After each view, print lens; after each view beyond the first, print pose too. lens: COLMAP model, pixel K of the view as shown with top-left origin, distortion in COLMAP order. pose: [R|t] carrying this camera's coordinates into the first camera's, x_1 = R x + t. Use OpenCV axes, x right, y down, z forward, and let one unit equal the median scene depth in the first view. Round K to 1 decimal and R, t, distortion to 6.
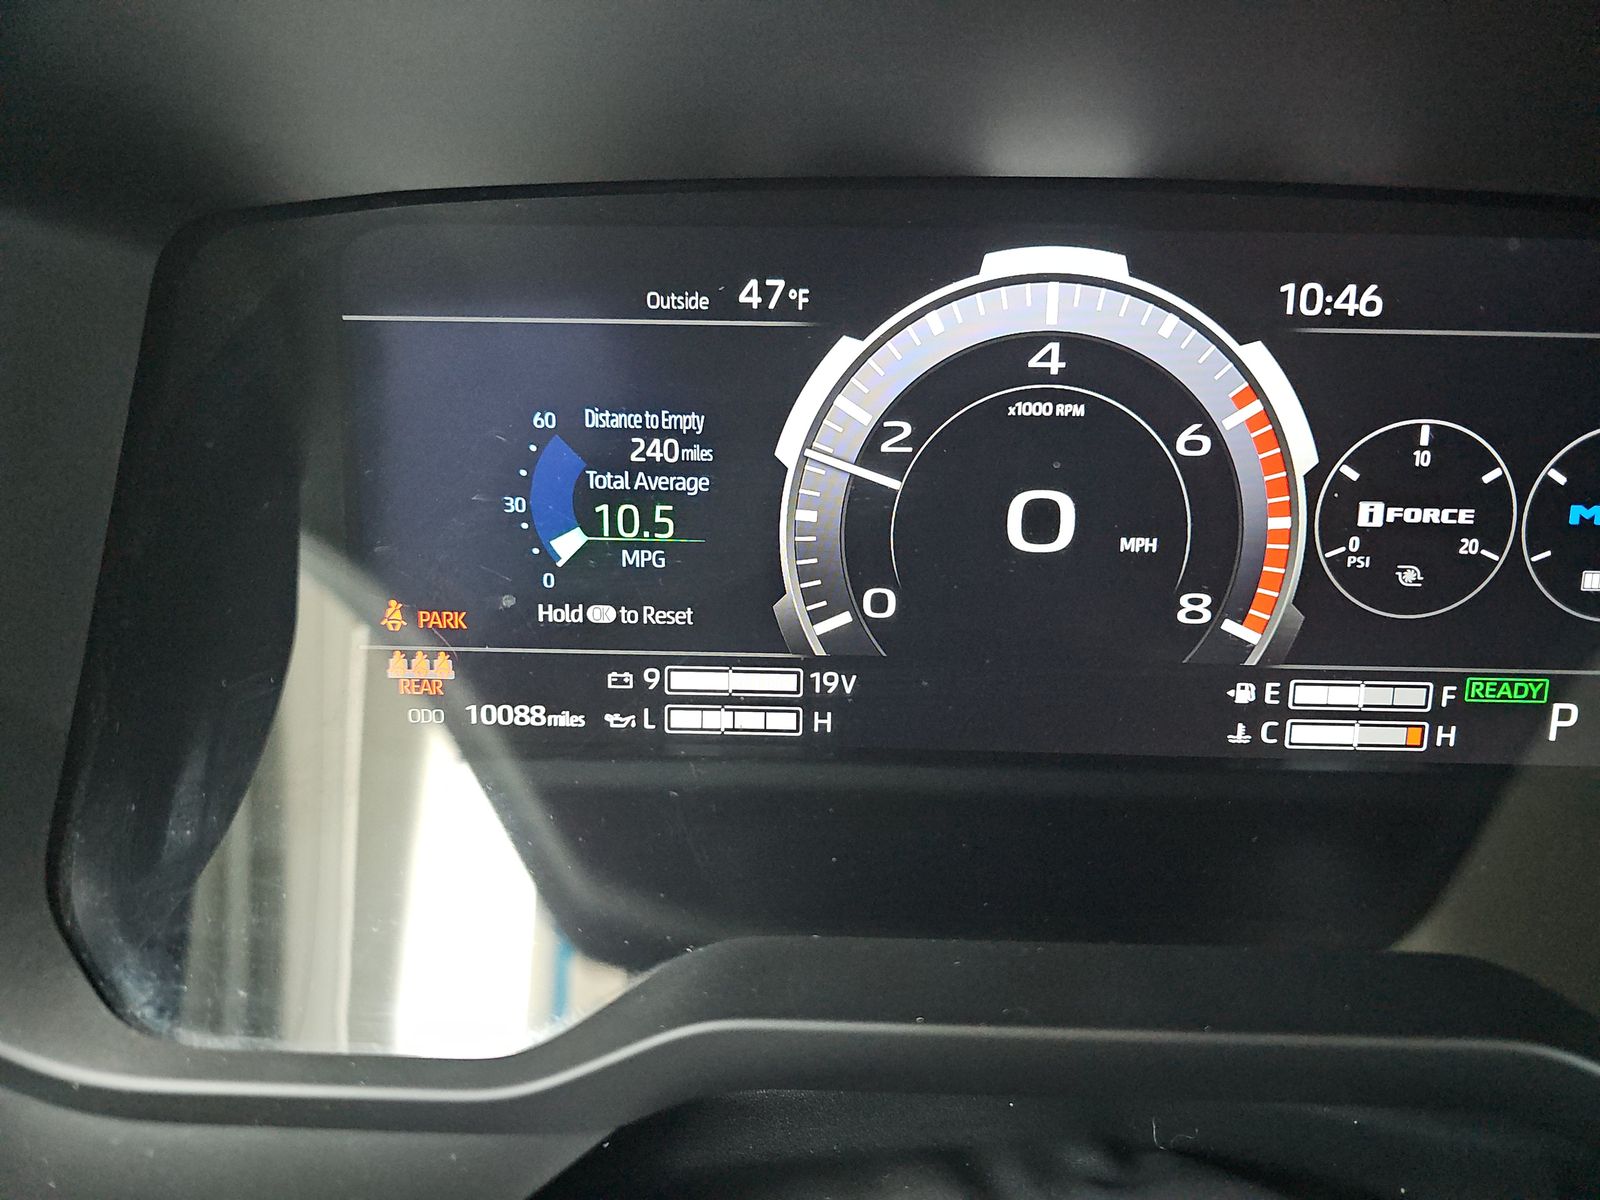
lens RADIAL K [[1075.2, 0, 801.7], [0, 1075.2, 605.3], [0, 0, 1]] dist [-0.009166, -0.013055]
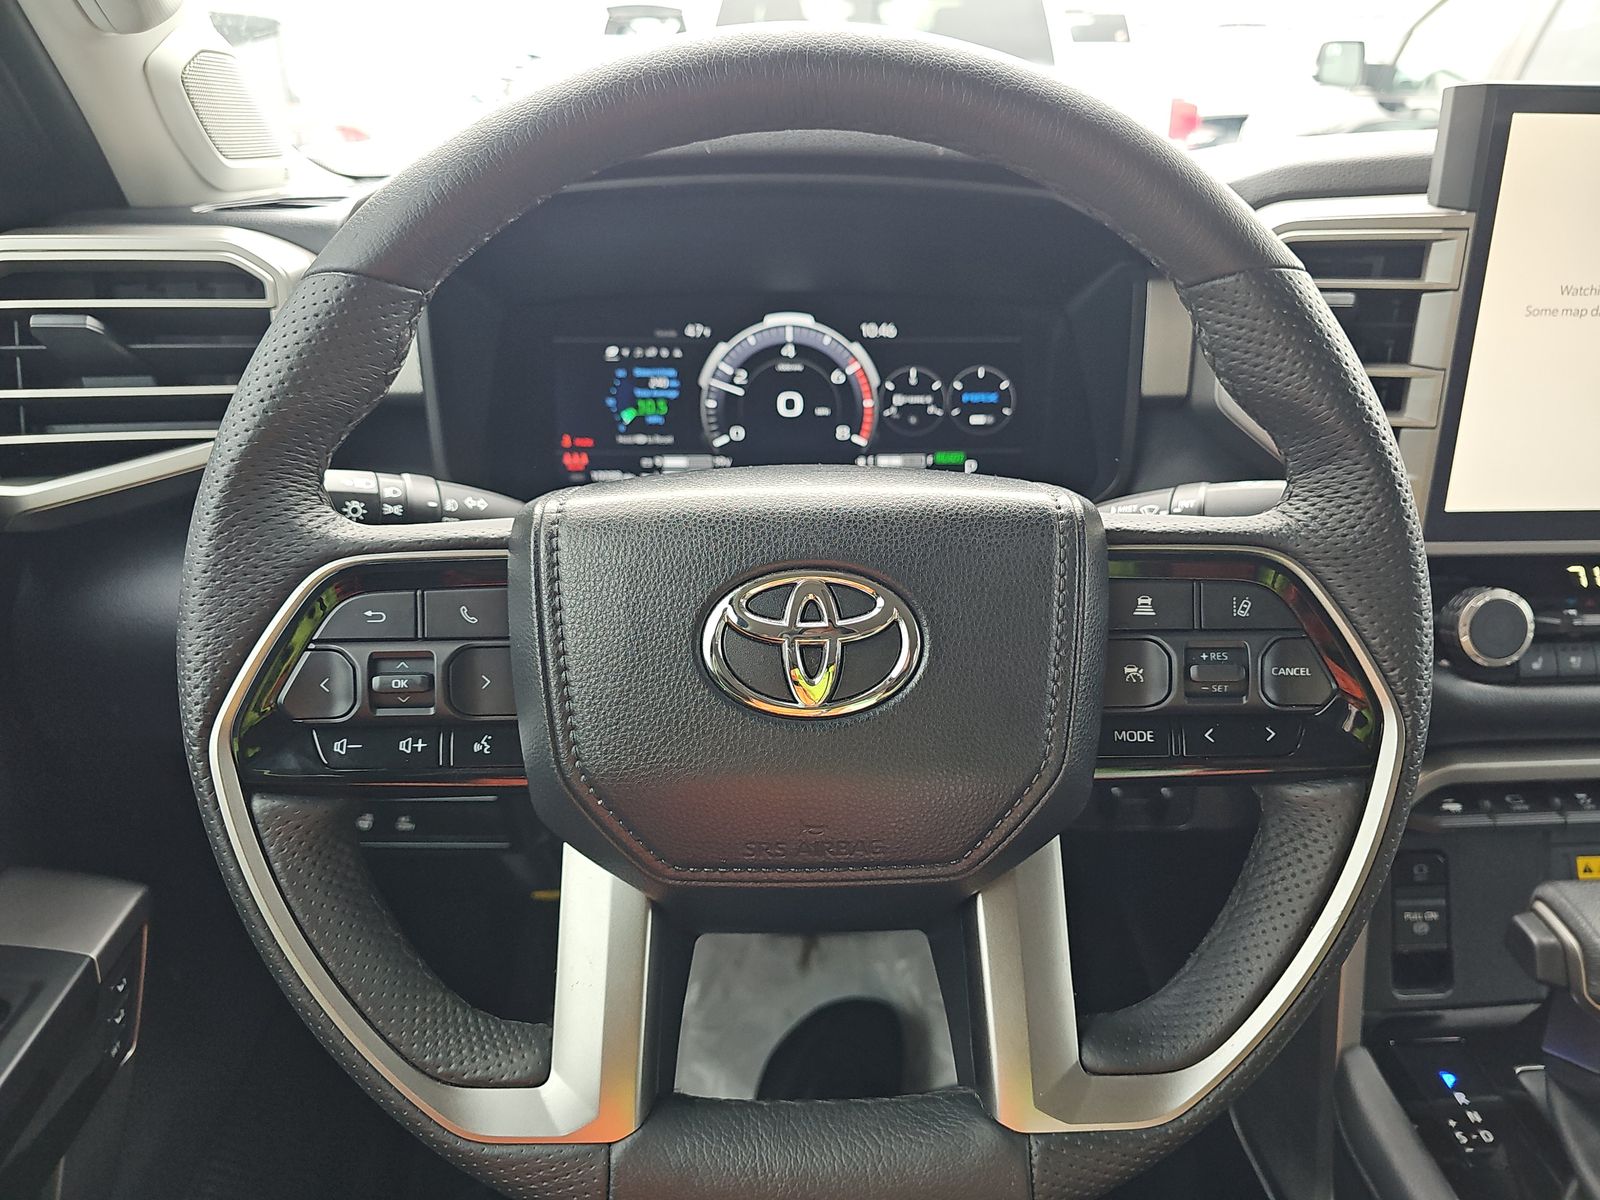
lens RADIAL K [[1075.2, 0, 794.7], [0, 1075.2, 584.7], [0, 0, 1]] dist [-0.009166, -0.013055]
pose [[0.997345, -0.022360, 0.069299, 0.018505], [0.029161, 0.994686, -0.098737, 0.714832], [-0.066723, 0.100496, 0.992698, -1.911507]]
